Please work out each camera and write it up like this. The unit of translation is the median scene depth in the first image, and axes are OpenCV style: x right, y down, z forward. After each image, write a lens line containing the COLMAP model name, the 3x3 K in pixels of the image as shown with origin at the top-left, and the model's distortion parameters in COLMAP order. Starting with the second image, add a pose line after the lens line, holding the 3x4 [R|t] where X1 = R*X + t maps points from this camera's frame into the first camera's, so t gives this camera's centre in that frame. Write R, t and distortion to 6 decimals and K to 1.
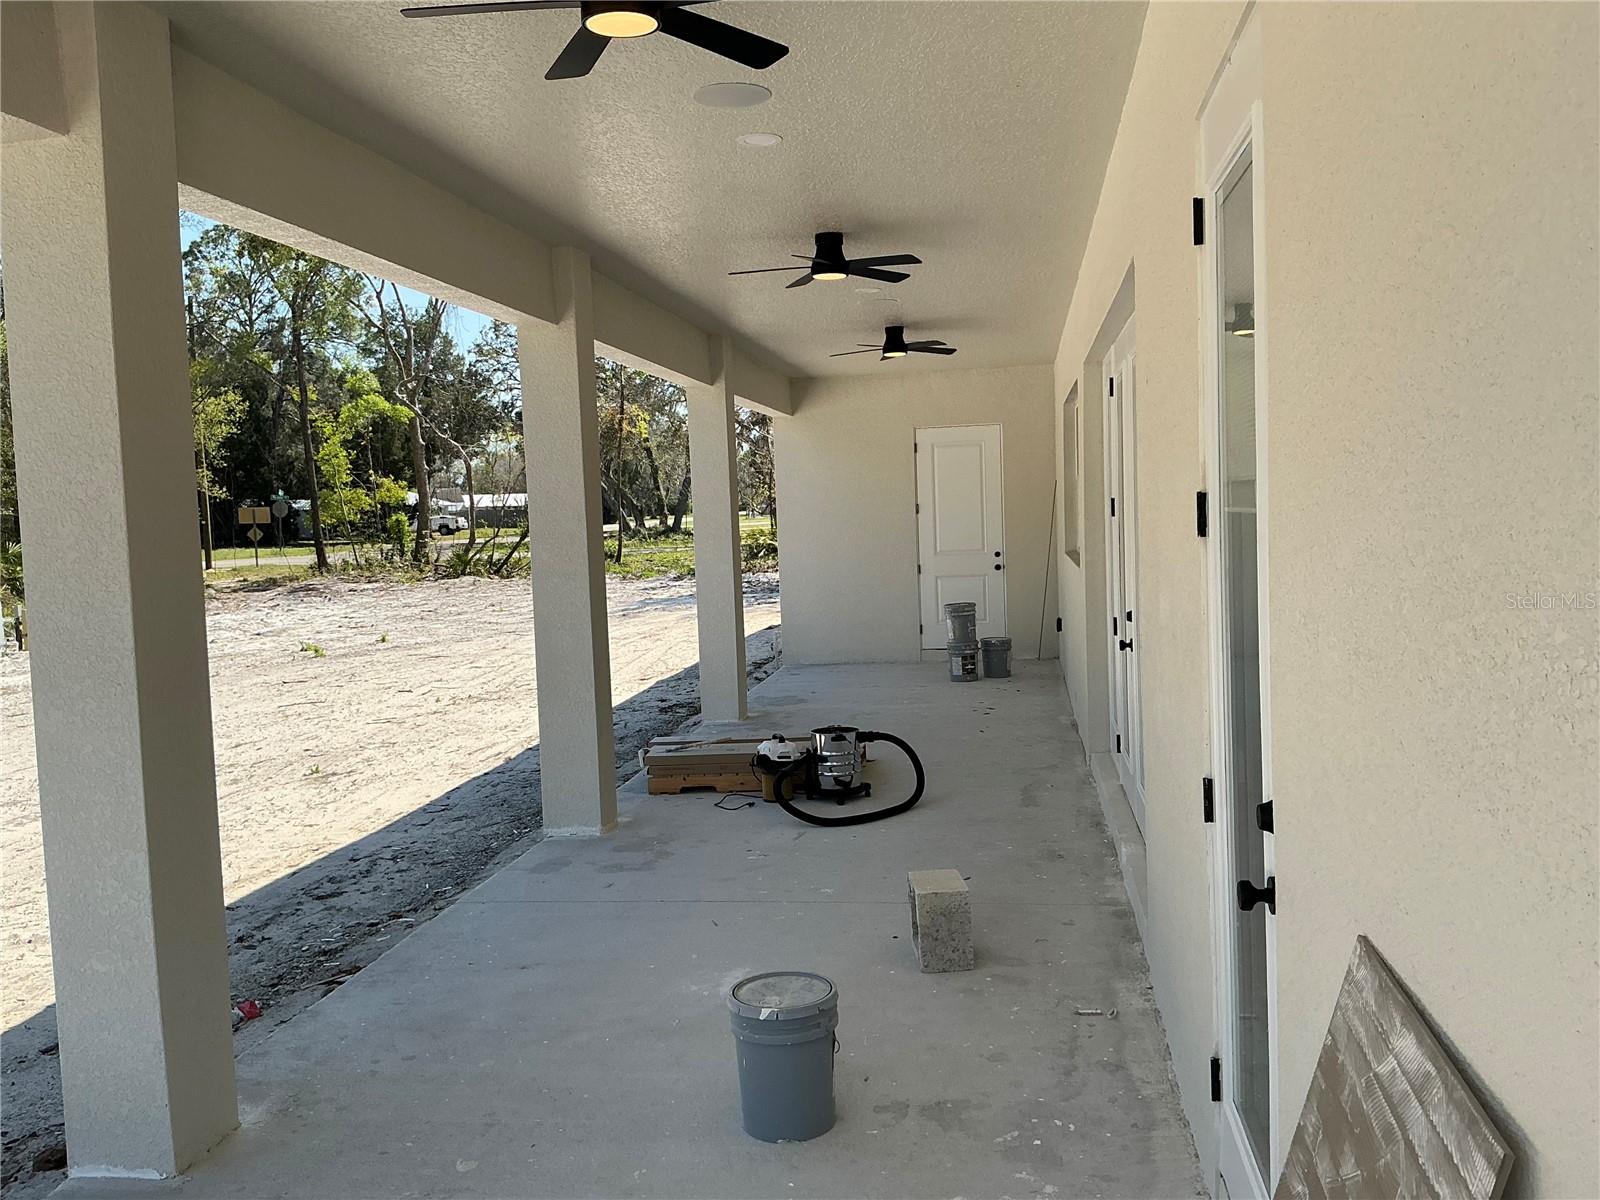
lens RADIAL K [[1361.8, 0, 803.2], [0, 1361.8, 582.3], [0, 0, 1]] dist [0.115749, -0.209880]
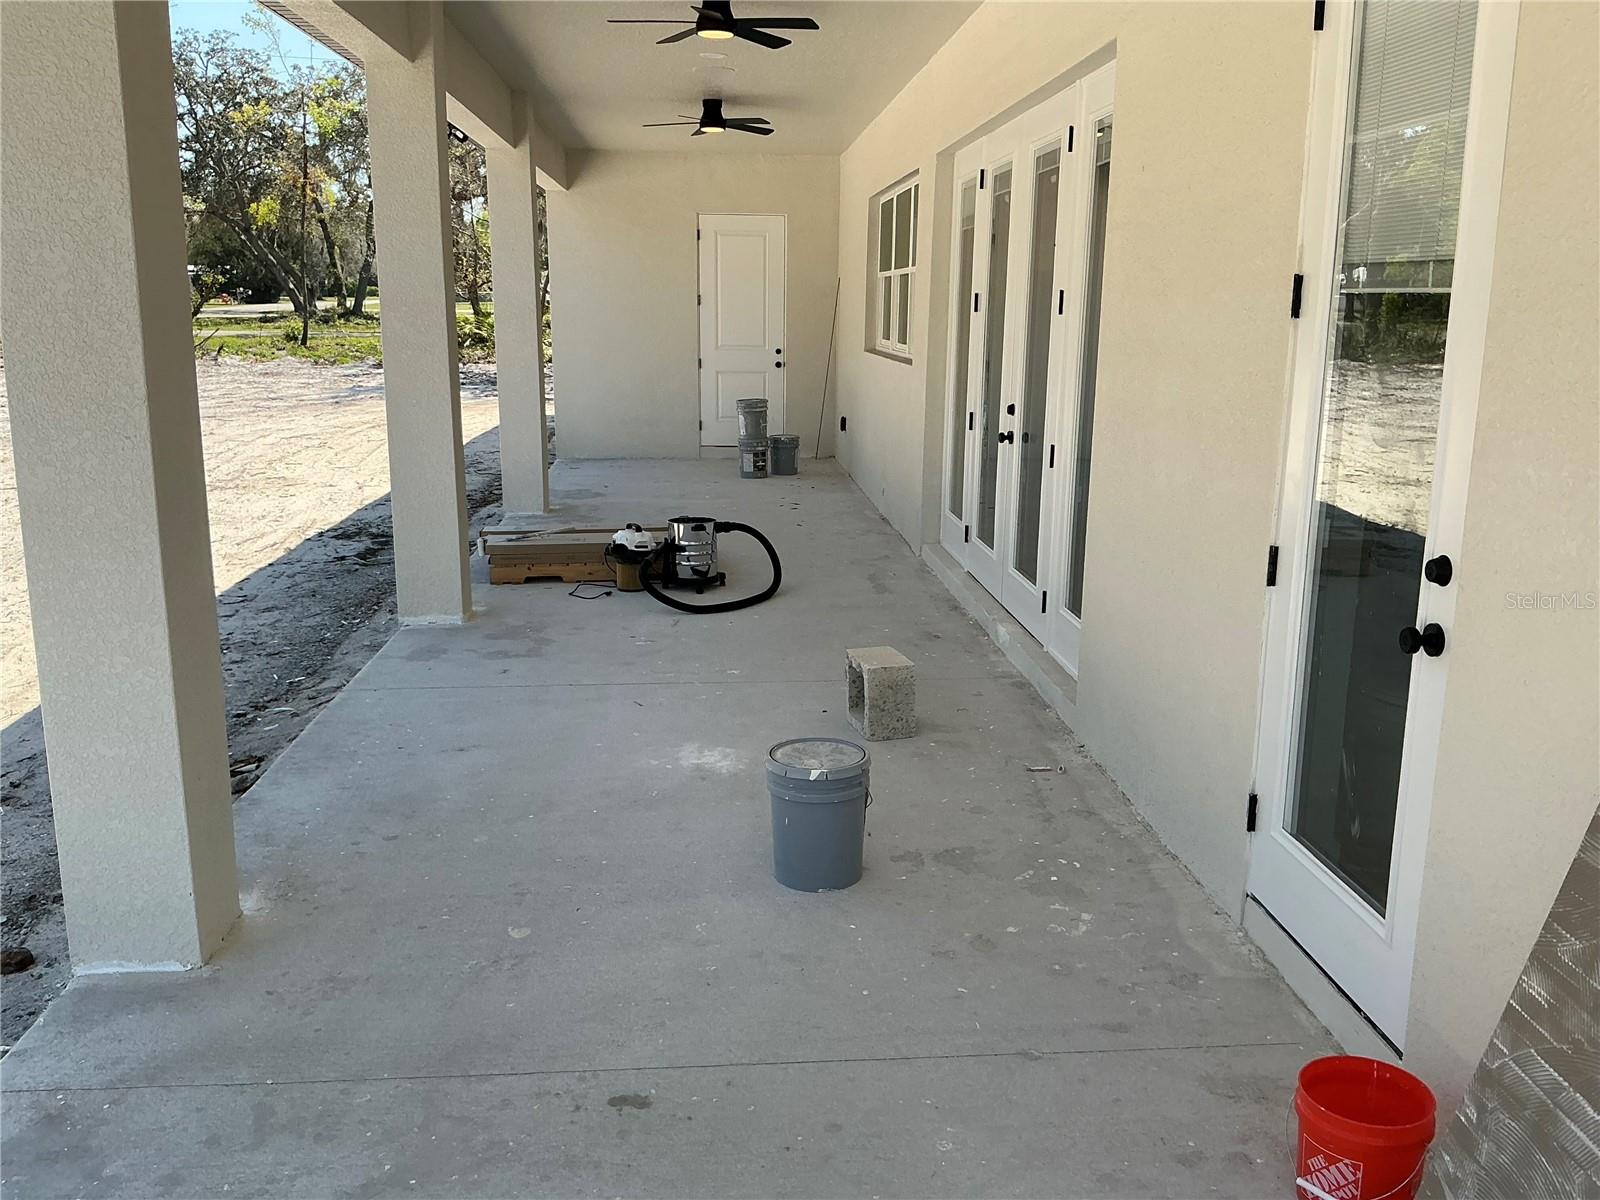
lens RADIAL K [[1361.8, 0, 816.1], [0, 1361.8, 600.6], [0, 0, 1]] dist [0.115749, -0.209880]
pose [[0.970415, -0.004376, 0.241402, -0.153534], [-0.033236, 0.987896, 0.151513, 0.015142], [-0.239143, -0.155054, 0.958524, 0.017520]]
